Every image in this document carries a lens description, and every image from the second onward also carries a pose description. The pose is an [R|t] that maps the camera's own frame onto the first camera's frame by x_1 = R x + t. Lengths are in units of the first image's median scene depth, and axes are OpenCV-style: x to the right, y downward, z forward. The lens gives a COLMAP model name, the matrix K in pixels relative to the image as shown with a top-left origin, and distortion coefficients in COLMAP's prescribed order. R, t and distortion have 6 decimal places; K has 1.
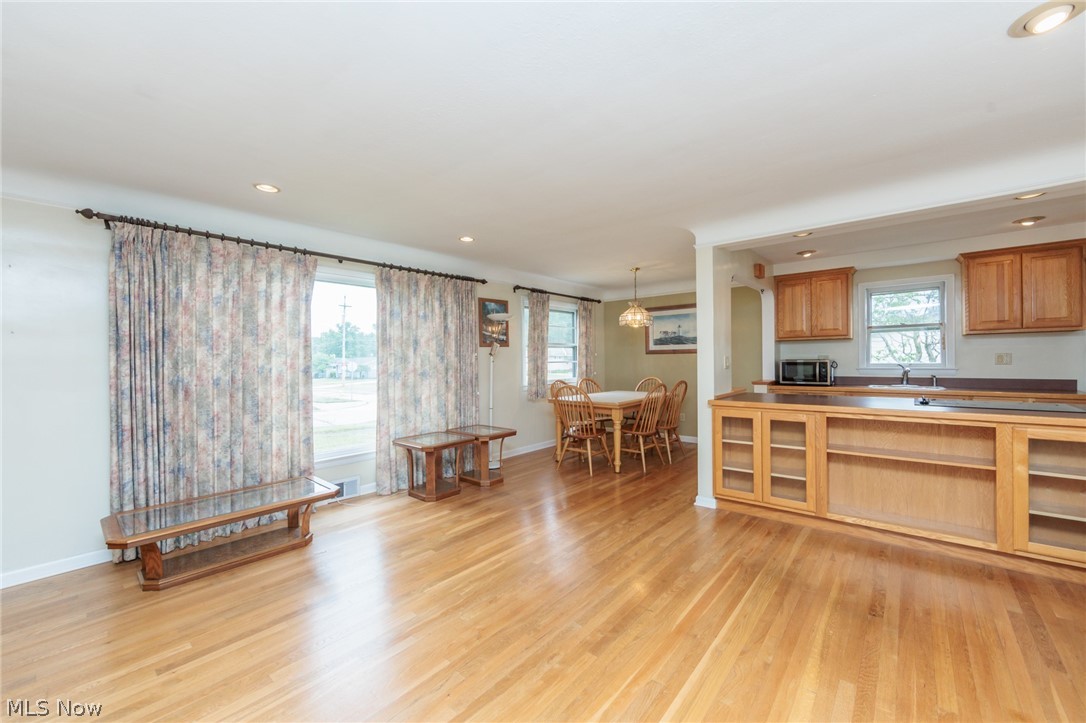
lens RADIAL K [[425.1, 0, 543.3], [0, 425.1, 360.0], [0, 0, 1]] dist [-0.000799, -0.000664]
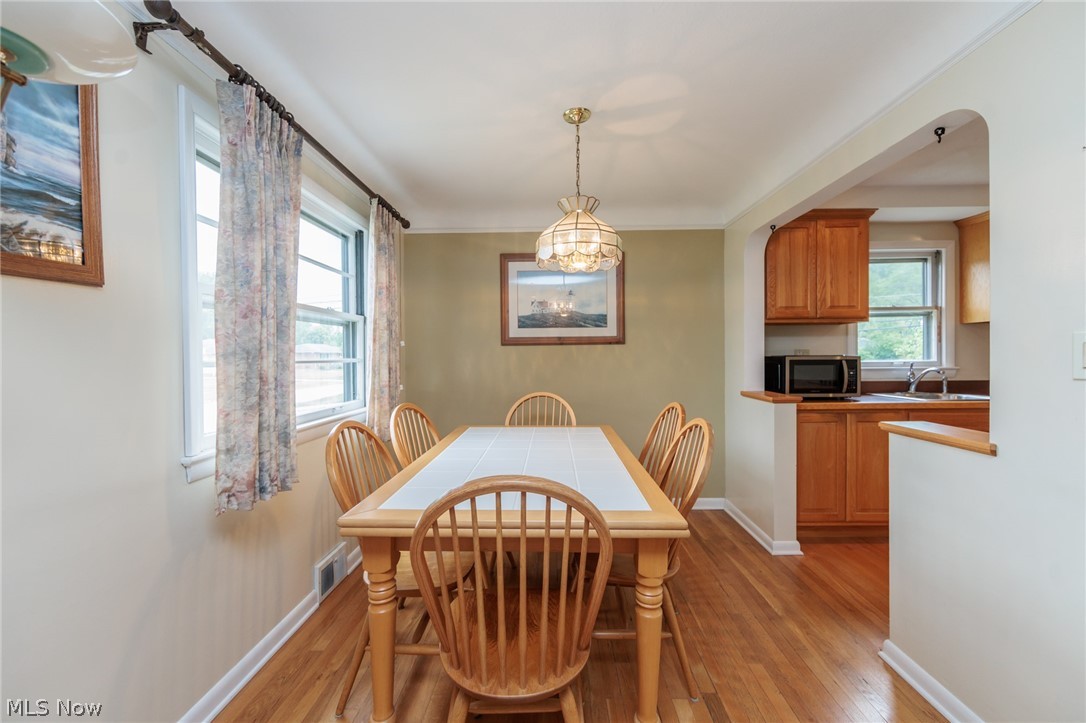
lens RADIAL K [[425.1, 0, 544.8], [0, 425.1, 360.0], [0, 0, 1]] dist [-0.000799, -0.000664]
pose [[0.774941, -0.000641, 0.632033, -0.065542], [0.000707, 1.000000, 0.000148, 0.005953], [-0.632033, 0.000333, 0.774941, 1.026909]]
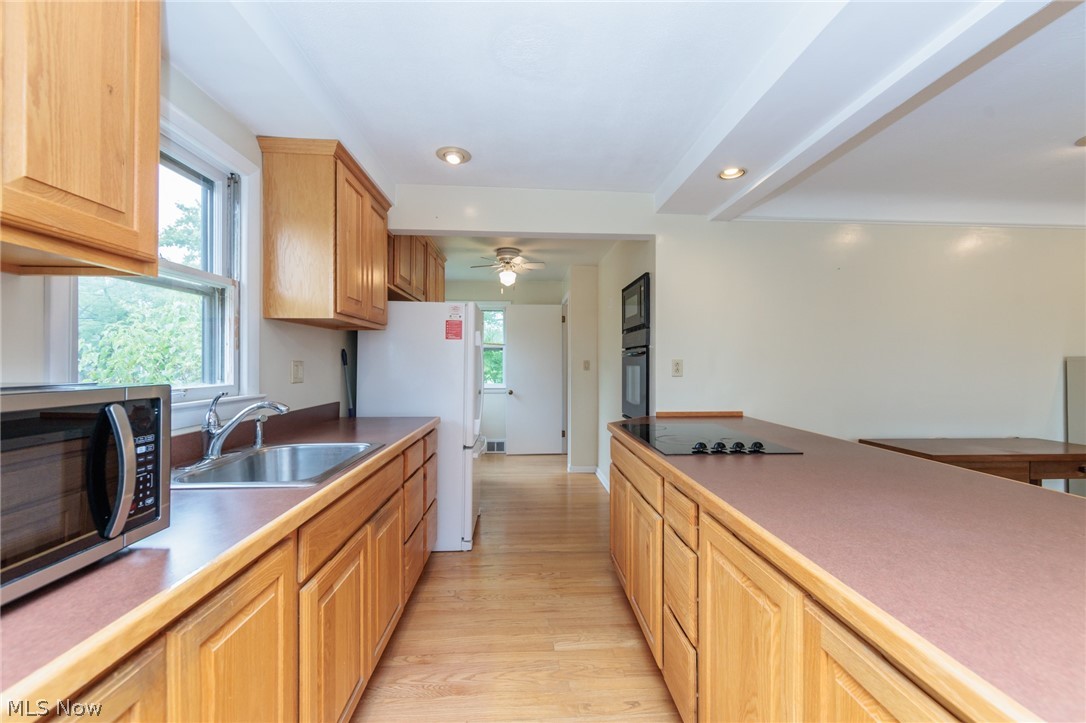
lens RADIAL K [[425.1, 0, 547.4], [0, 425.1, 362.0], [0, 0, 1]] dist [-0.000799, -0.000664]
pose [[-0.691471, 0.012487, 0.722297, 0.561184], [0.008242, 0.999922, -0.009396, -0.008686], [-0.722358, -0.000544, -0.691520, 1.270099]]
